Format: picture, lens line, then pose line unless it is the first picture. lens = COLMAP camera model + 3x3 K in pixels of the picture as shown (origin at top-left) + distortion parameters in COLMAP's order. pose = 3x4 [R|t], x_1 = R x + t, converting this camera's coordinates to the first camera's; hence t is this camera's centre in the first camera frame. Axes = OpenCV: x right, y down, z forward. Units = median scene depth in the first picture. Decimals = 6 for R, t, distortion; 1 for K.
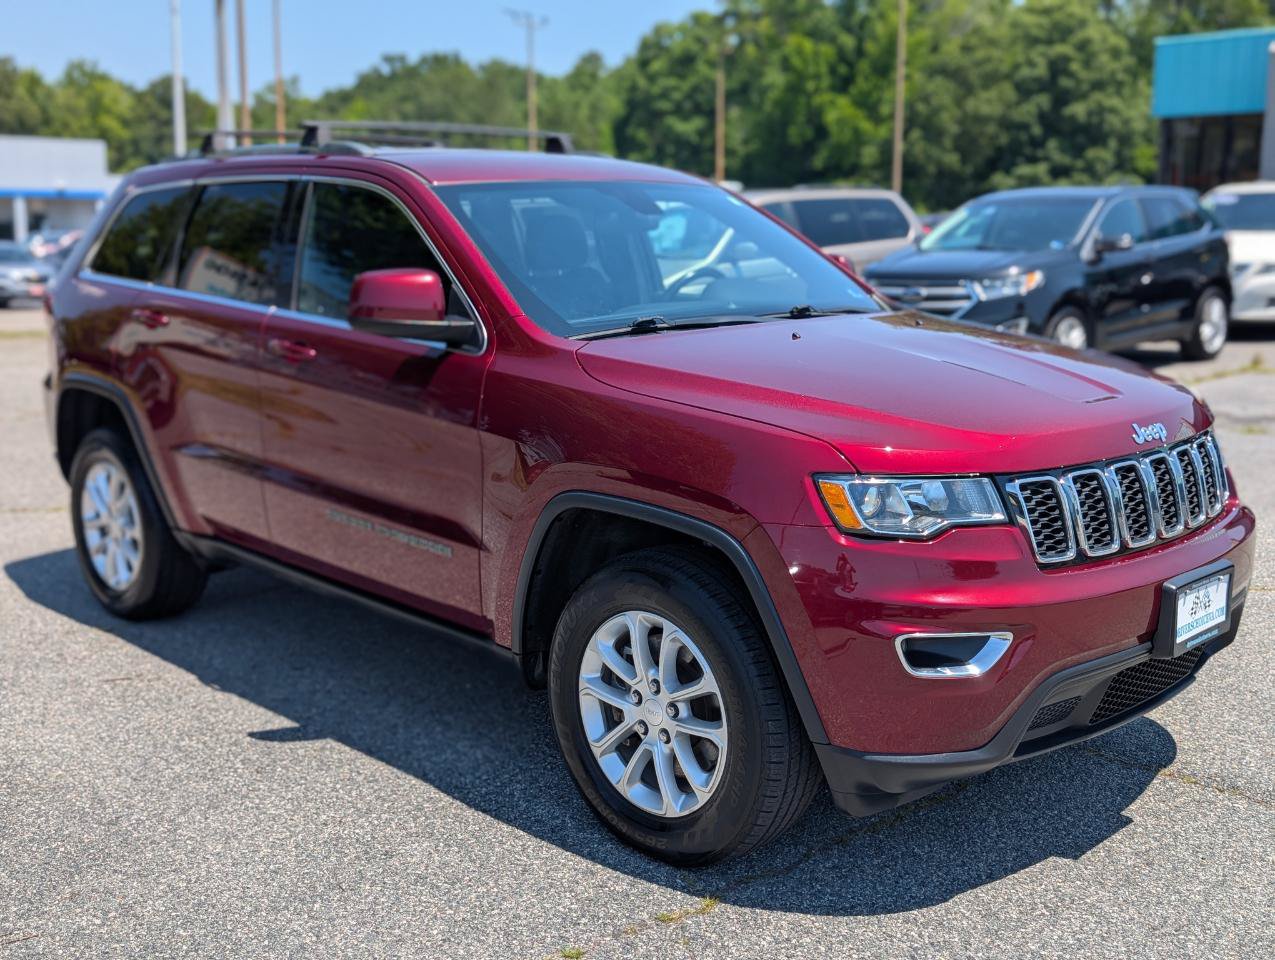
lens RADIAL K [[1427.4, 0, 647.5], [0, 1427.4, 479.7], [0, 0, 1]] dist [0.031651, 0.000000]
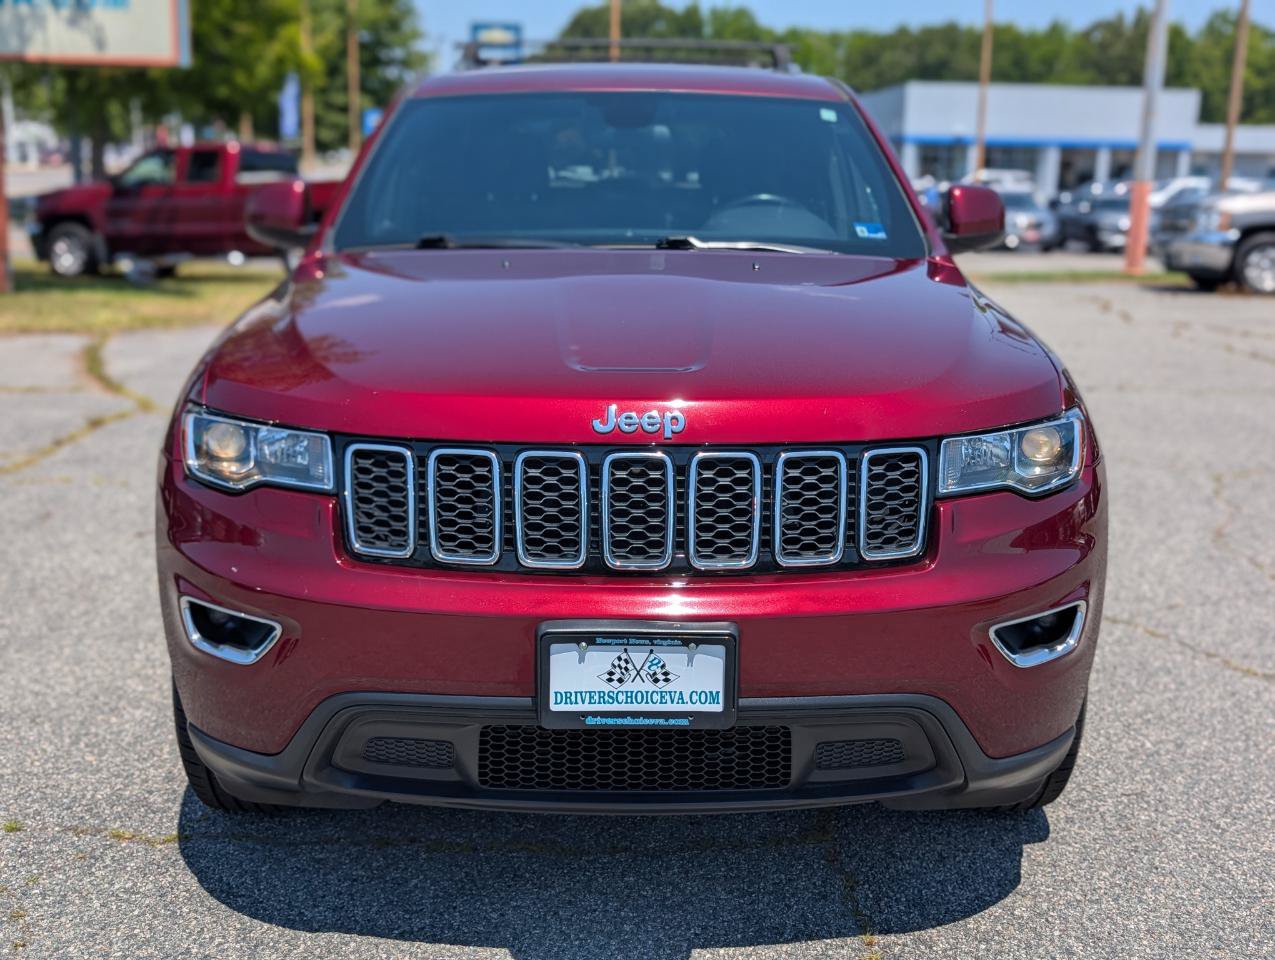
lens RADIAL K [[1427.4, 0, 615.8], [0, 1427.4, 473.7], [0, 0, 1]] dist [0.031651, 0.000000]
pose [[0.710213, 0.162687, -0.684931, 0.816942], [-0.144576, 0.985899, 0.084262, -0.064159], [0.688982, 0.039181, 0.723719, 0.473029]]
